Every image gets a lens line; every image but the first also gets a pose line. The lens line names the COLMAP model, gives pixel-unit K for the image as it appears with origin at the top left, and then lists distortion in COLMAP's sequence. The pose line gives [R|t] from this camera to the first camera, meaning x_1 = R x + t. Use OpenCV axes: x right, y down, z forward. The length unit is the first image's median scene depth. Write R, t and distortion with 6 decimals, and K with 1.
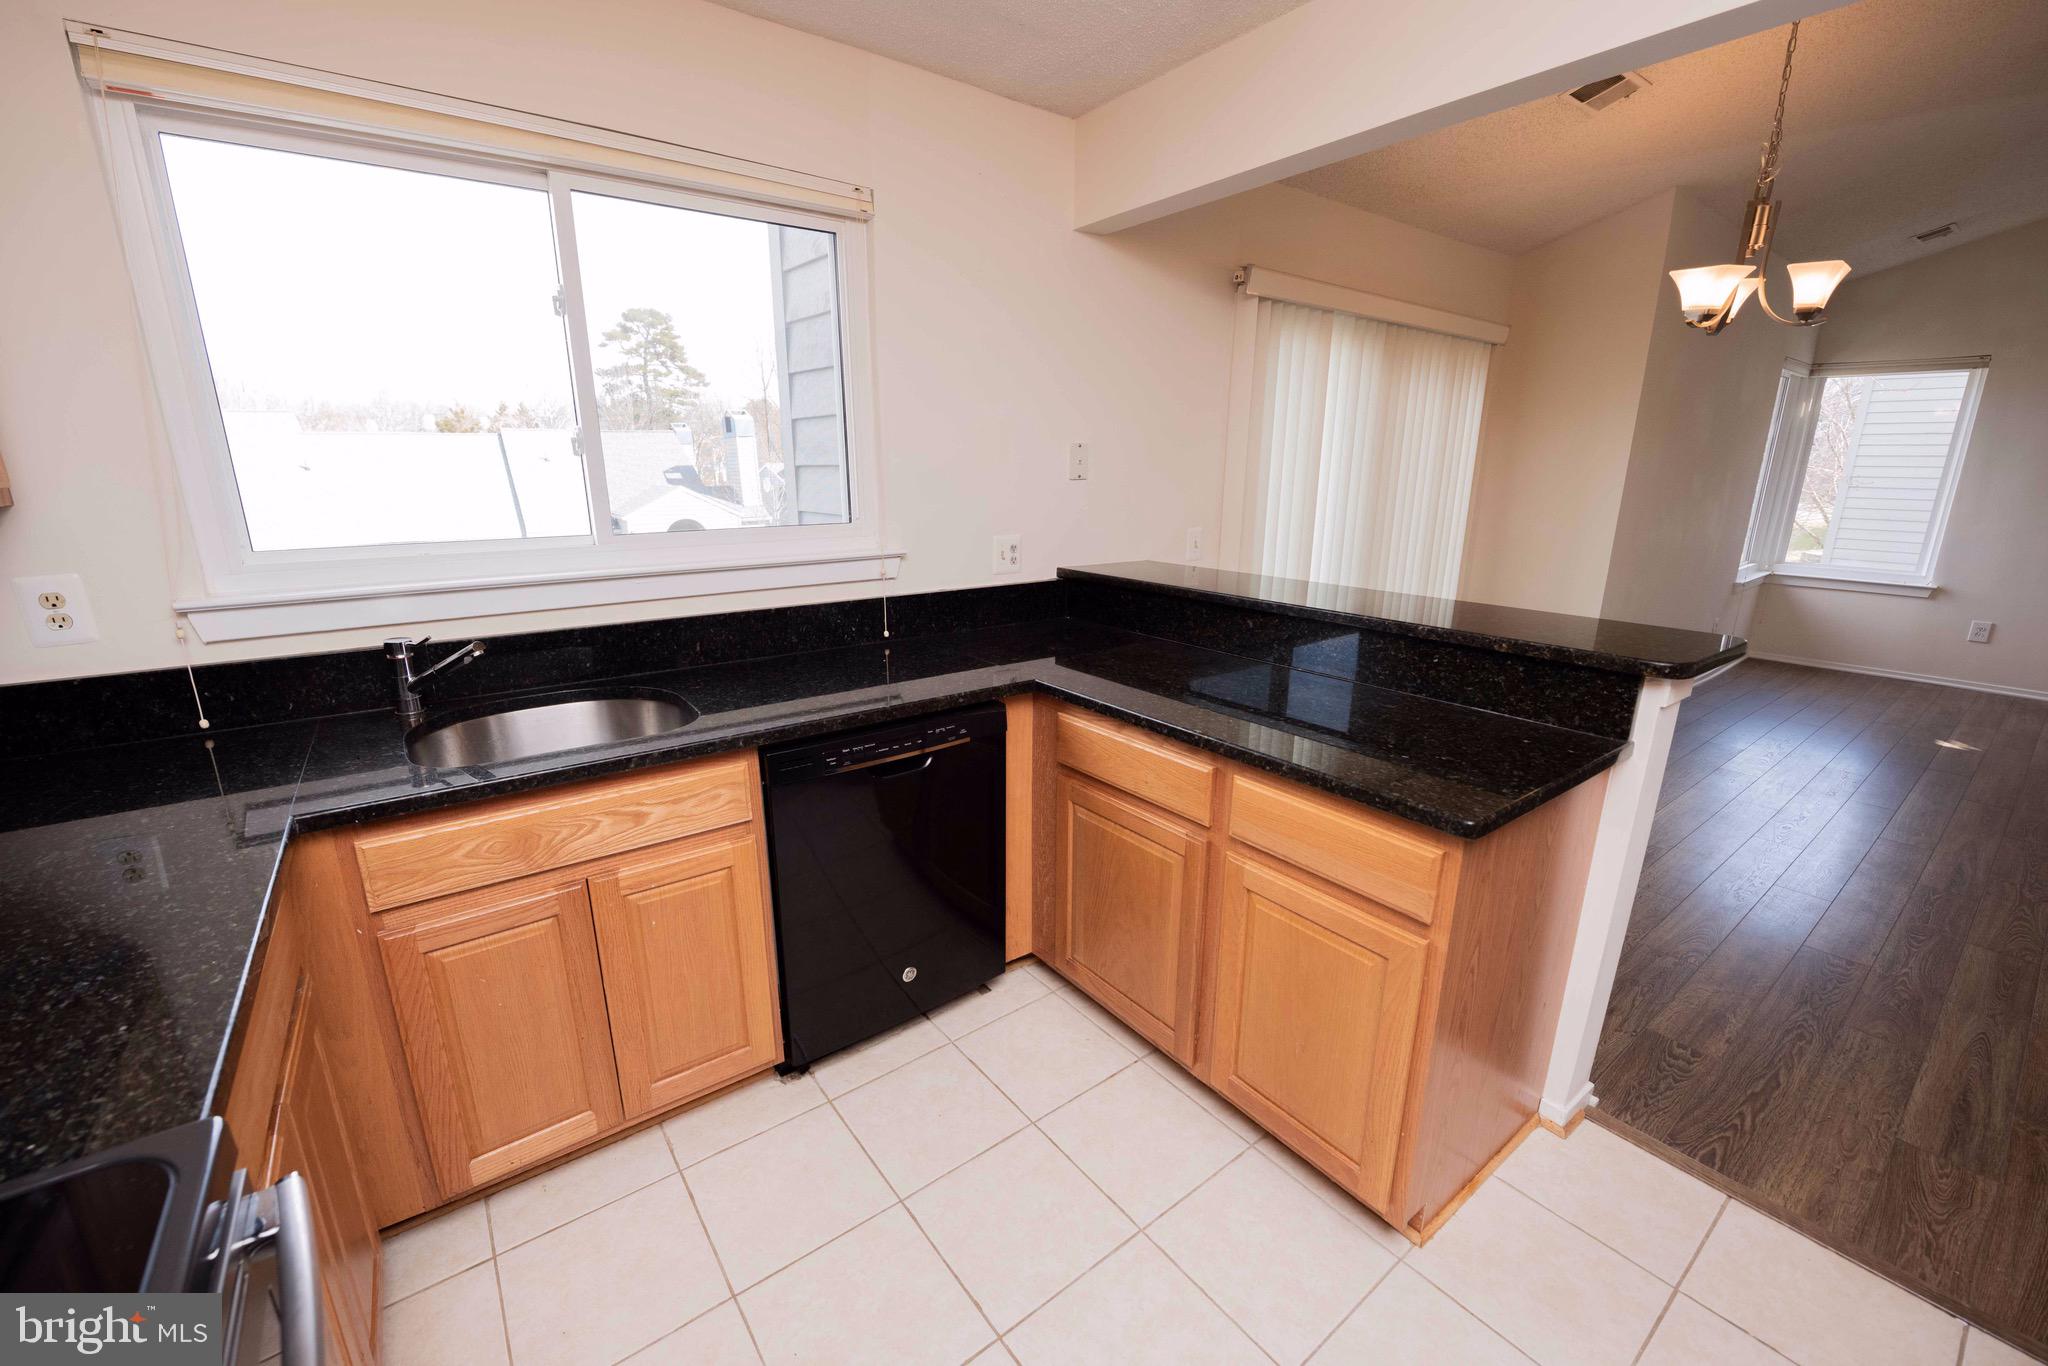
lens RADIAL K [[822.0, 0, 1018.9], [0, 822.0, 690.2], [0, 0, 1]] dist [-0.017413, -0.000698]
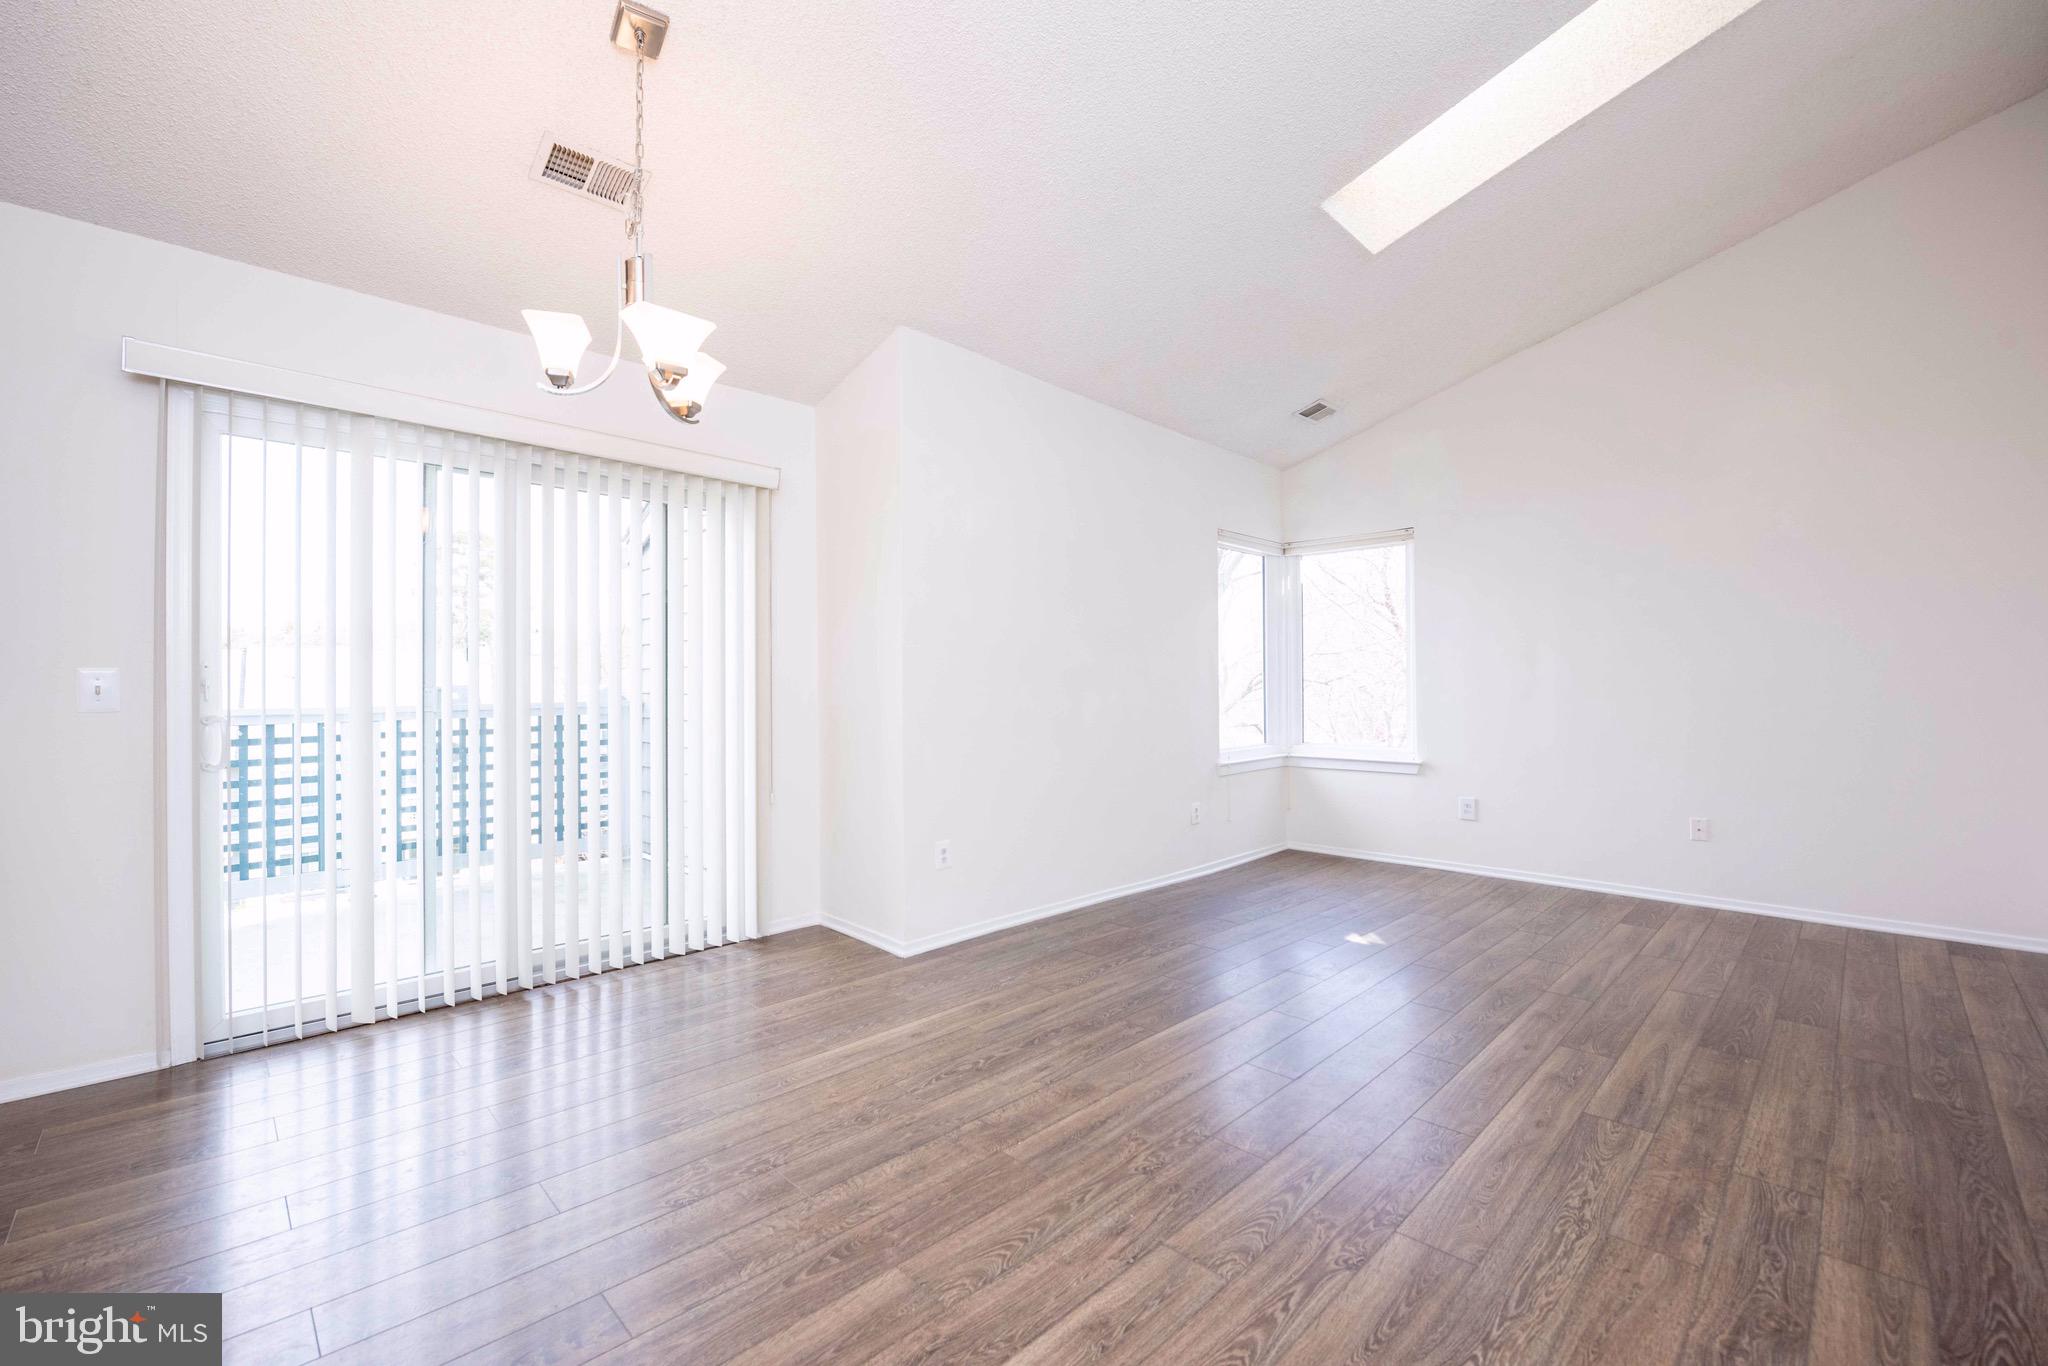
lens RADIAL K [[830.6, 0, 1017.2], [0, 830.6, 680.8], [0, 0, 1]] dist [-0.016603, -0.000002]
pose [[0.992466, 0.001987, 0.122500, 1.351066], [0.031705, 0.961642, -0.272471, 0.062761], [-0.118343, 0.274302, 0.954334, 0.281490]]
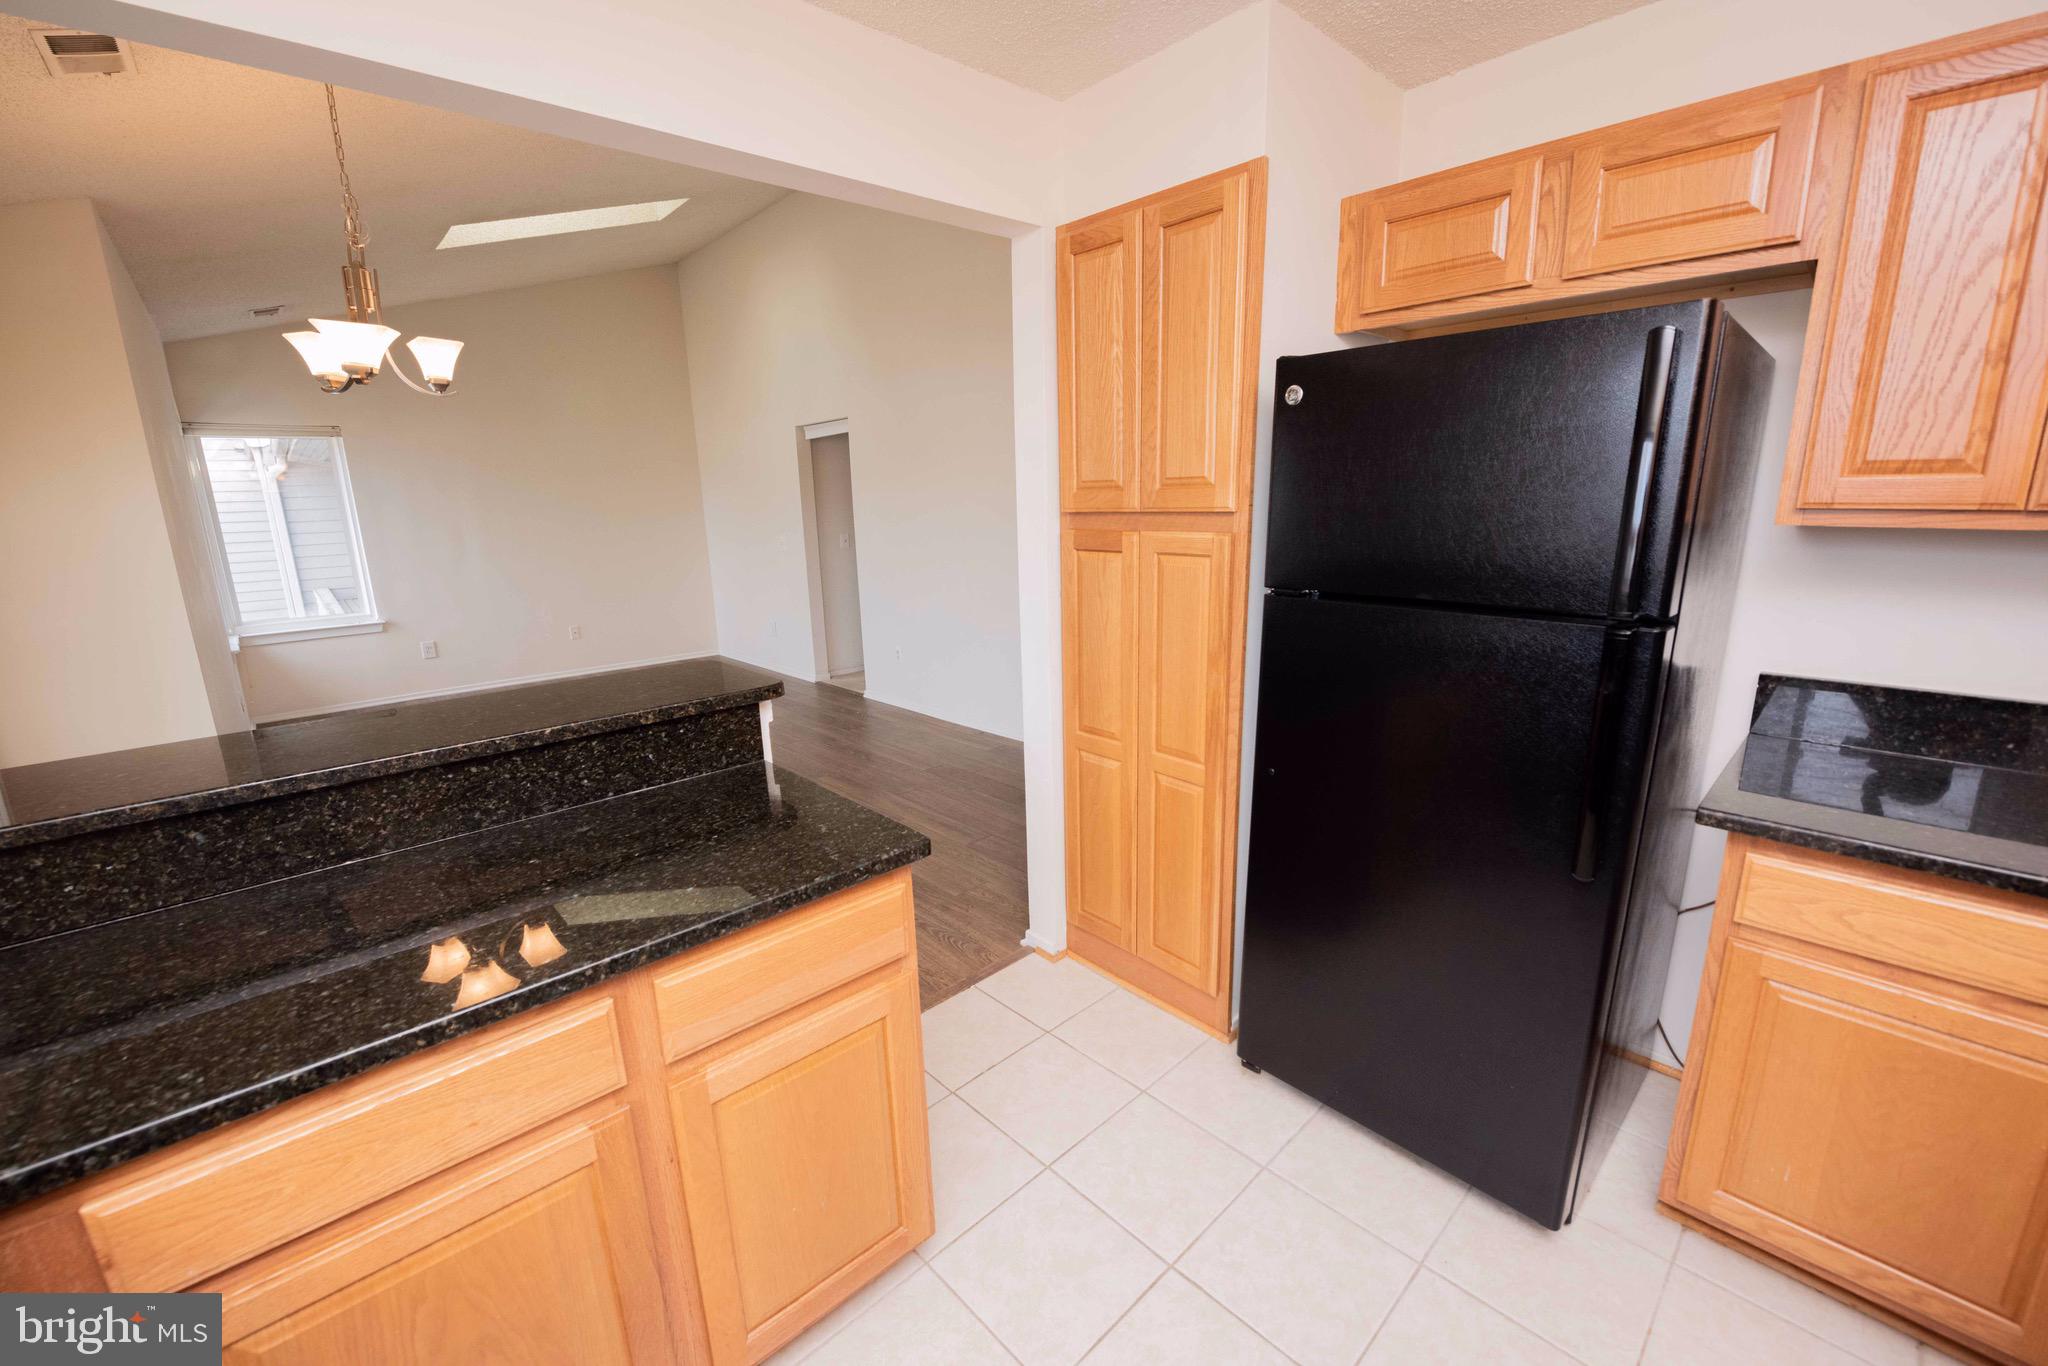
lens RADIAL K [[822.0, 0, 1015.2], [0, 822.0, 687.9], [0, 0, 1]] dist [-0.017413, -0.000698]
pose [[-0.084844, -0.225505, 0.970540, -0.237895], [0.295431, 0.924559, 0.240648, -0.128142], [-0.951589, 0.307146, -0.011822, 0.414258]]
